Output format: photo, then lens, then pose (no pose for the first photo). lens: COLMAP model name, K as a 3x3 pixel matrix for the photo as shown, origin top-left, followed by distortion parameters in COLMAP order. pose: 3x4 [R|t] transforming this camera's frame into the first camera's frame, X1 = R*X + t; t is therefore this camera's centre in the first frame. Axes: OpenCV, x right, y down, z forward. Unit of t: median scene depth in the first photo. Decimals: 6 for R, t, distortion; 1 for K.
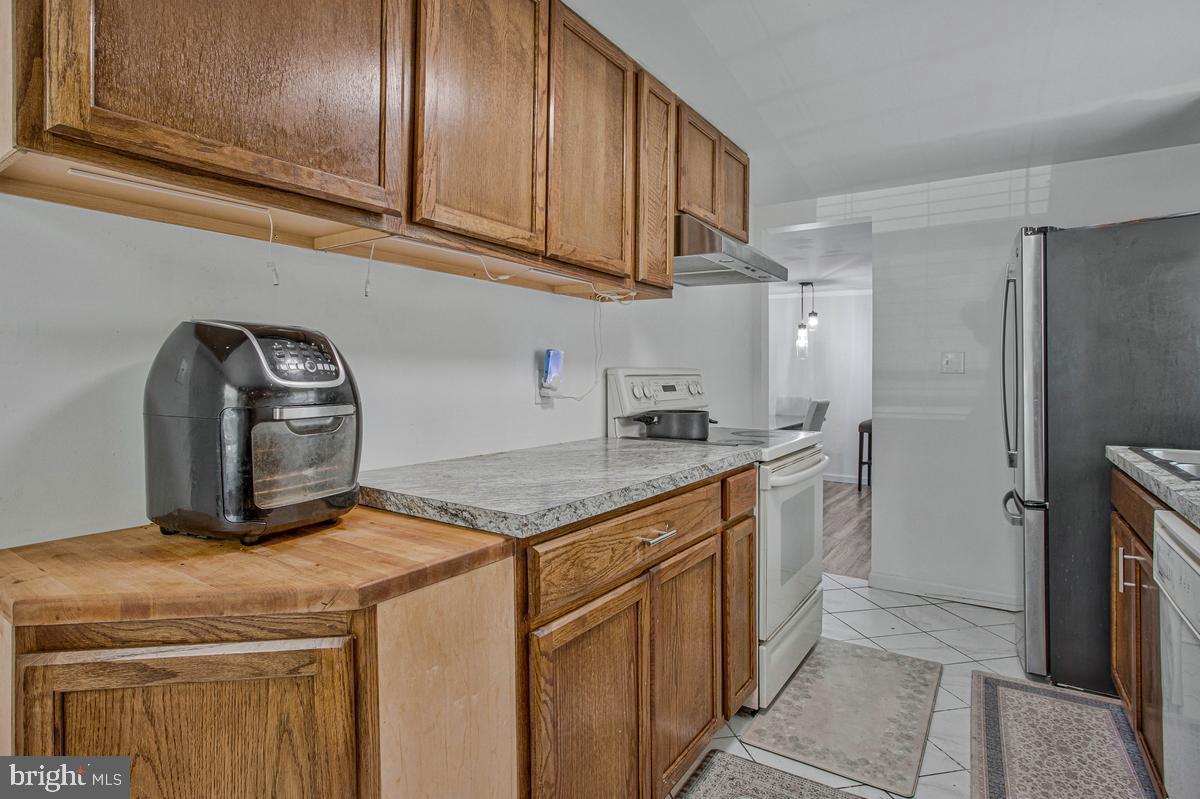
lens RADIAL K [[607.5, 0, 597.7], [0, 607.5, 373.0], [0, 0, 1]] dist [-0.020244, 0.002997]
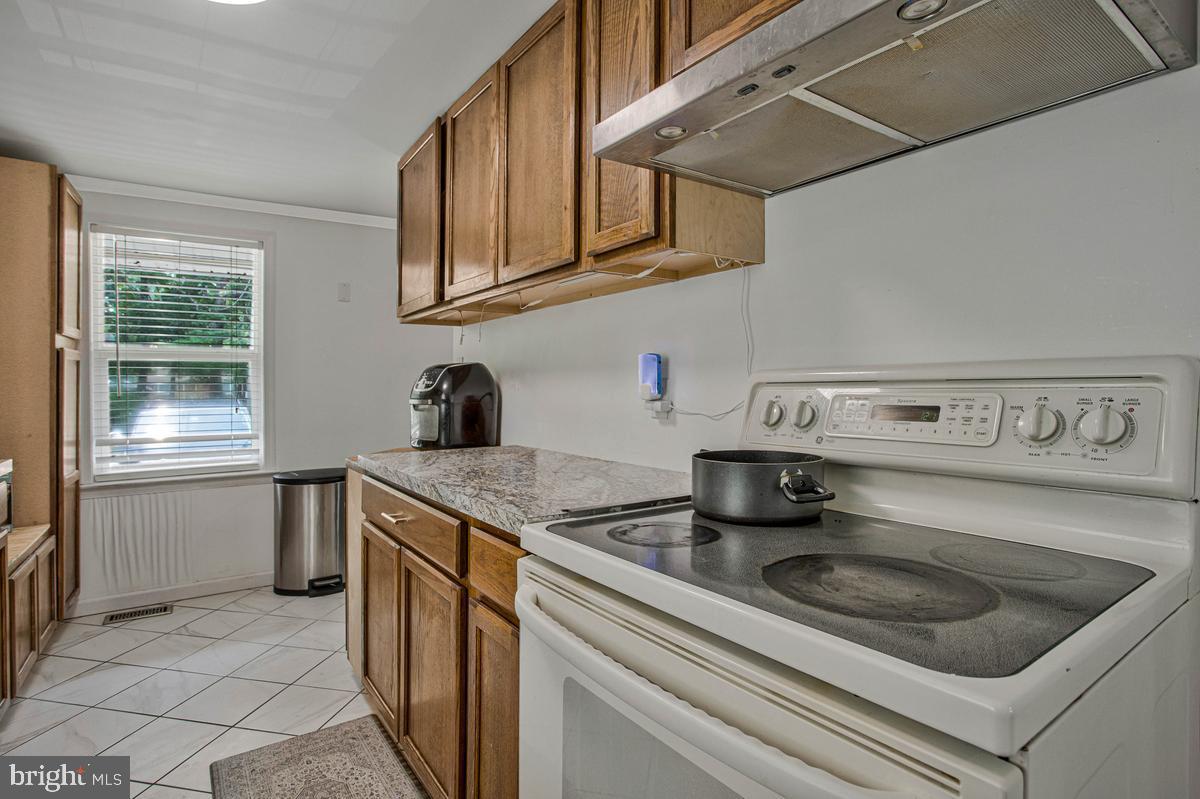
lens RADIAL K [[607.5, 0, 594.1], [0, 607.5, 392.3], [0, 0, 1]] dist [-0.020244, 0.002997]
pose [[-0.363381, 0.000921, -0.931640, 0.718484], [0.003707, 0.999993, -0.000457, 0.013897], [0.931633, -0.003620, -0.363382, 1.210626]]
